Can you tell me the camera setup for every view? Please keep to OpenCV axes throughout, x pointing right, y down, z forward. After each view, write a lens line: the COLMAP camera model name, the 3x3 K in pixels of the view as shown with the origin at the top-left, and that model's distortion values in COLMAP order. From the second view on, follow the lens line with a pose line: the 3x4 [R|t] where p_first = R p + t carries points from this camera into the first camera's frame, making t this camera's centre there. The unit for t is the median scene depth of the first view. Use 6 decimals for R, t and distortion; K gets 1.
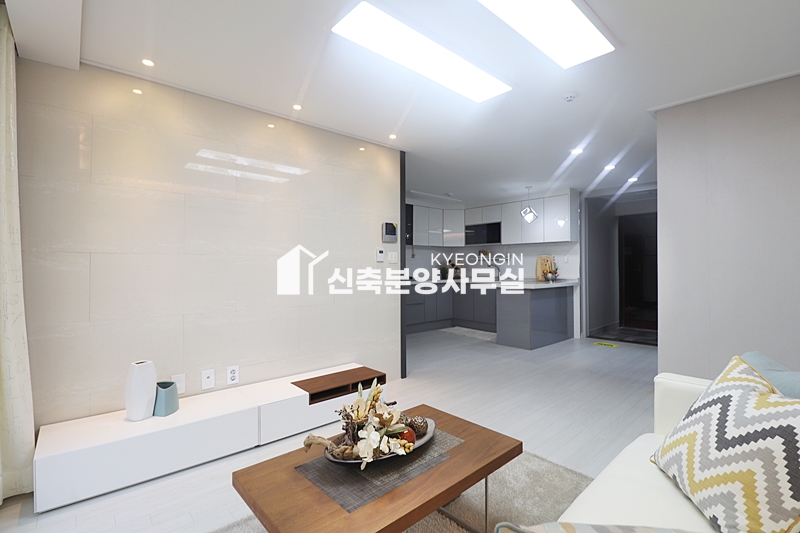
lens RADIAL K [[367.1, 0, 406.7], [0, 367.1, 263.0], [0, 0, 1]] dist [-0.018097, -0.001047]
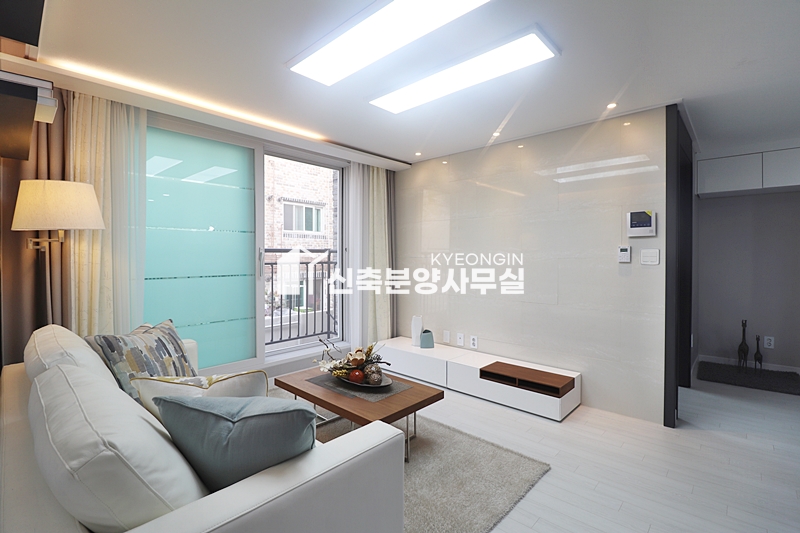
lens RADIAL K [[367.1, 0, 407.6], [0, 367.1, 262.6], [0, 0, 1]] dist [-0.018097, -0.001047]
pose [[0.086424, 0.012654, -0.996178, 0.819405], [0.001270, 0.999917, 0.012811, -0.017077], [0.996258, -0.002372, 0.086401, 0.562770]]
